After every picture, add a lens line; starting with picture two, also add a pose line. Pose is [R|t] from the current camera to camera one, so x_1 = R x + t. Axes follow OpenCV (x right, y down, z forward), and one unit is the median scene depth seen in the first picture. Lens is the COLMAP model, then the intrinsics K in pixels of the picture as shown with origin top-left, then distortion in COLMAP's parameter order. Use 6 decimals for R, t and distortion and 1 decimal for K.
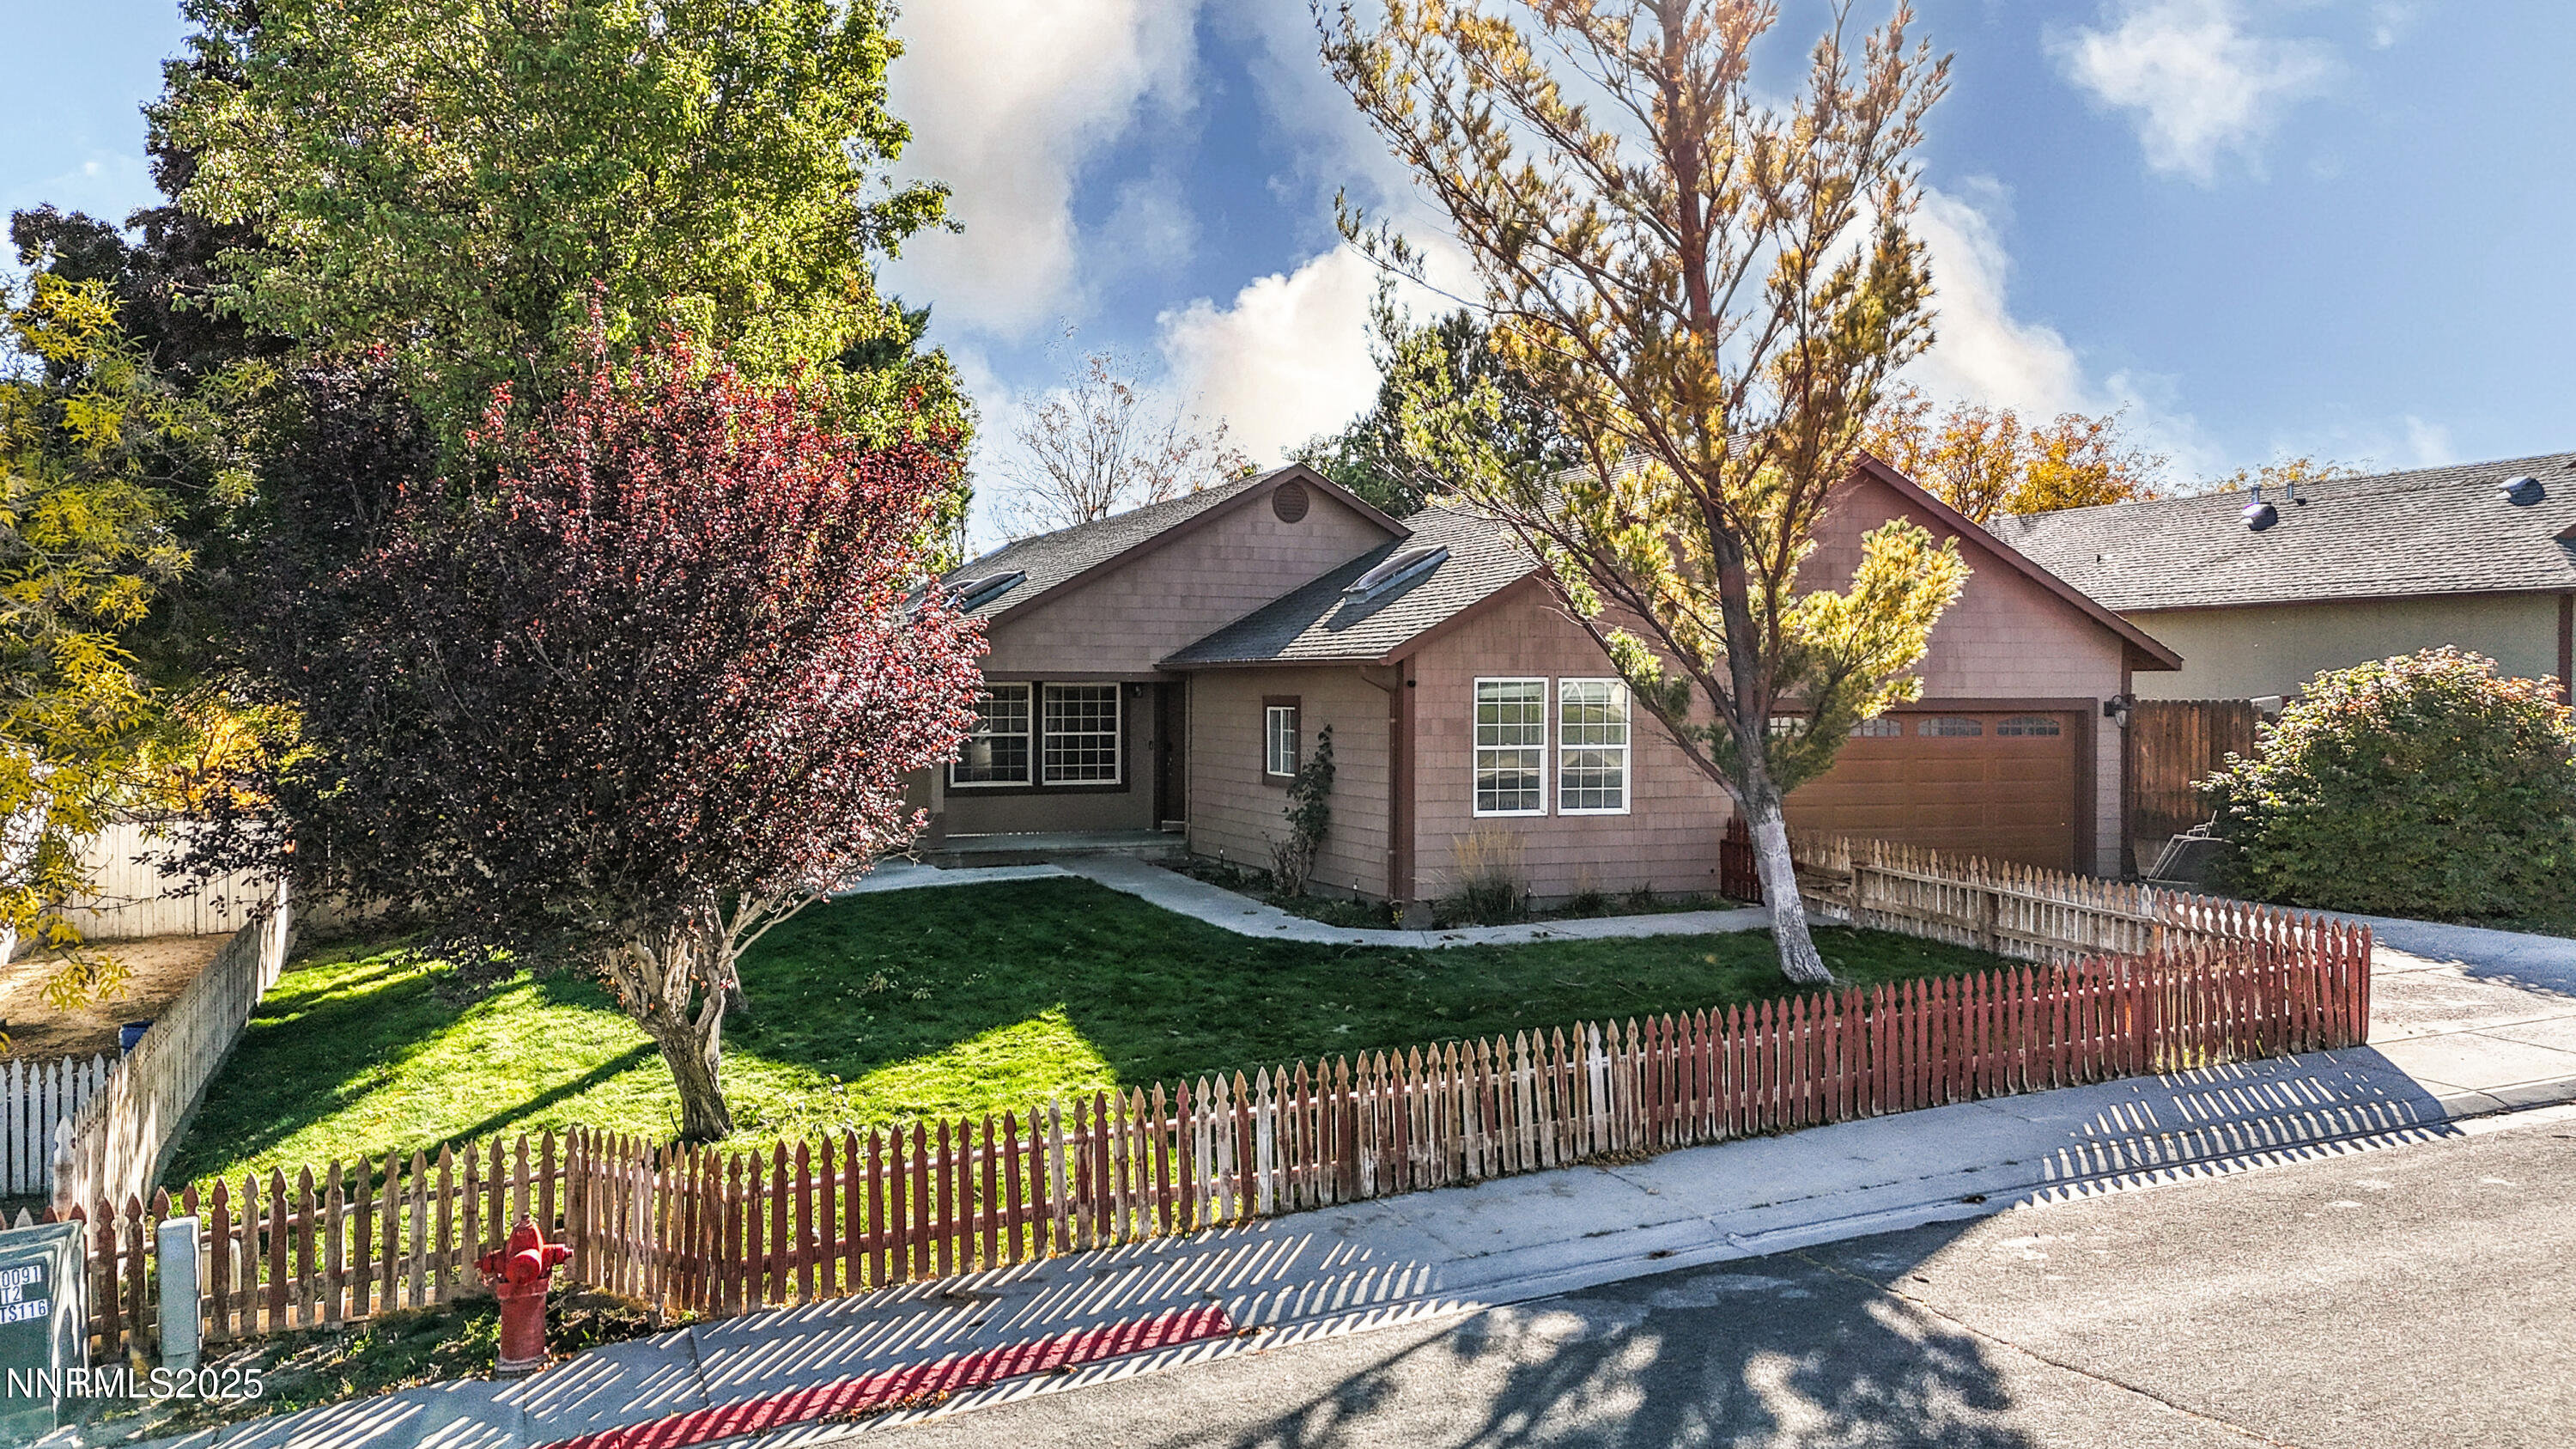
lens RADIAL K [[1715.2, 0, 1200.4], [0, 1715.2, 720.3], [0, 0, 1]] dist [0.175480, -0.089793]
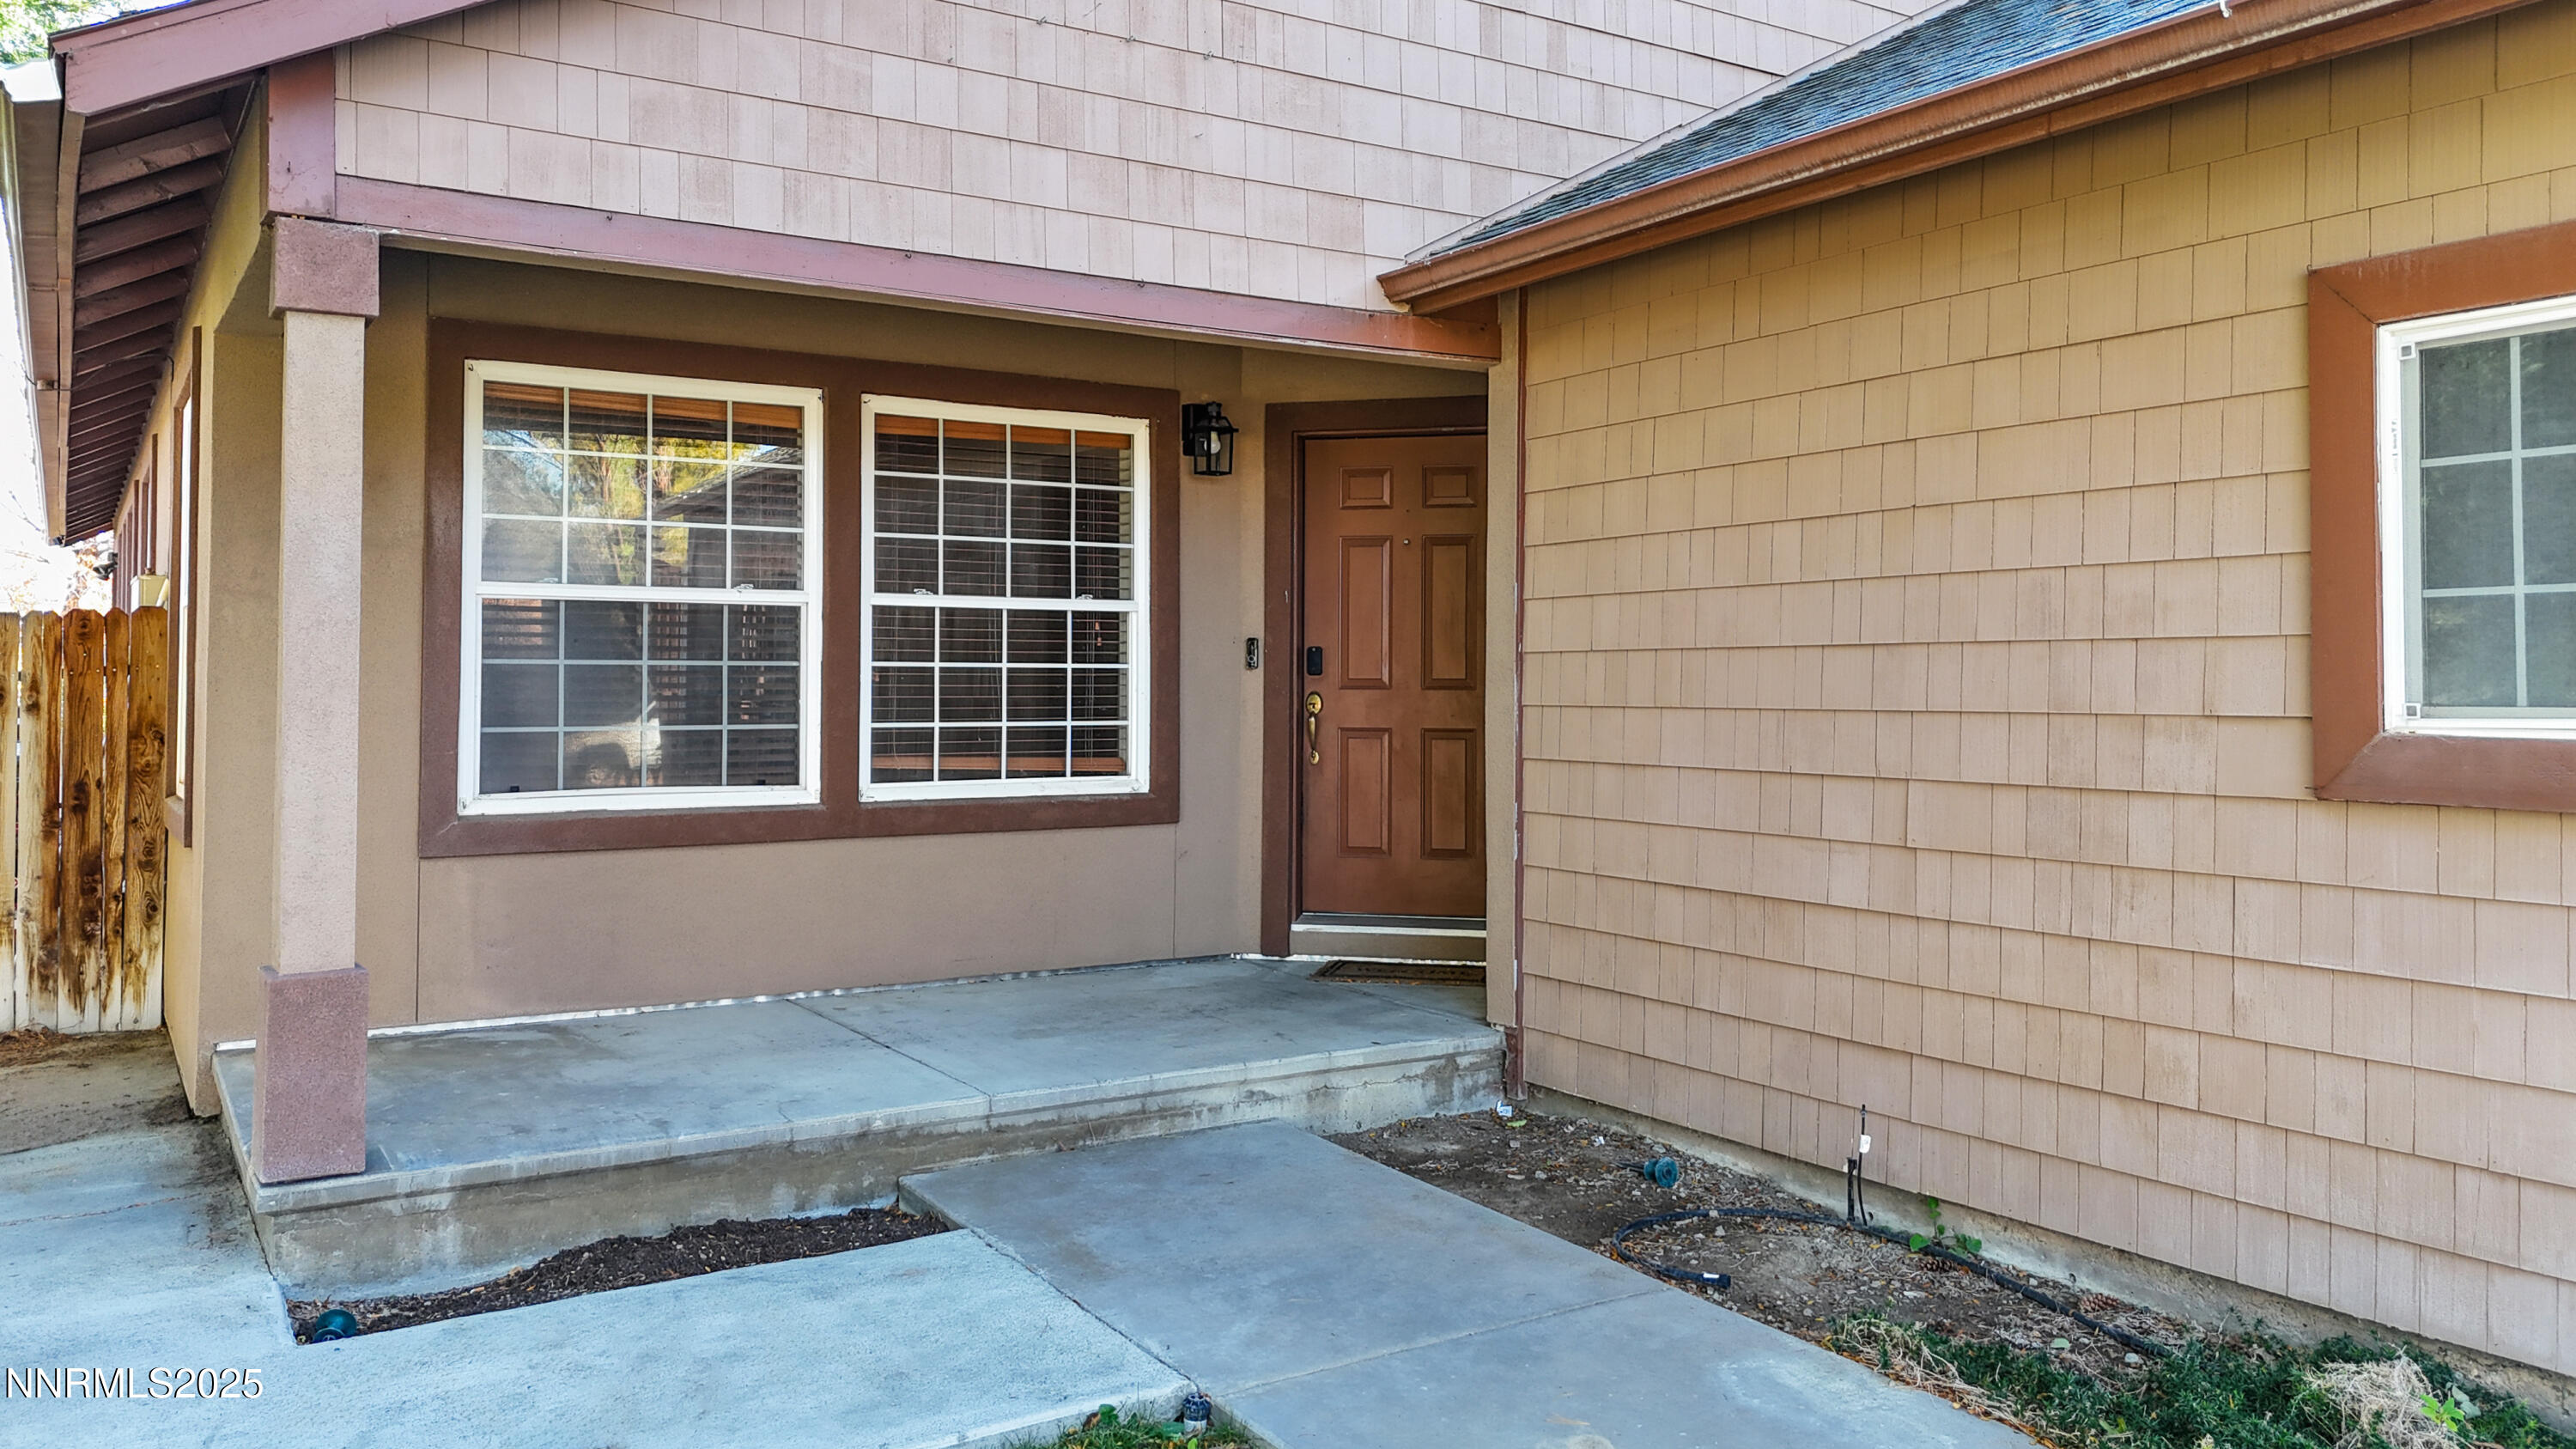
lens RADIAL K [[2003.5, 0, 1287.6], [0, 2003.5, 635.1], [0, 0, 1]] dist [0.049971, 0.000084]
pose [[0.984342, 0.005987, 0.176170, -0.153065], [0.000000, 0.999423, -0.033962, 0.043940], [-0.176272, 0.033430, 0.983774, 1.295918]]
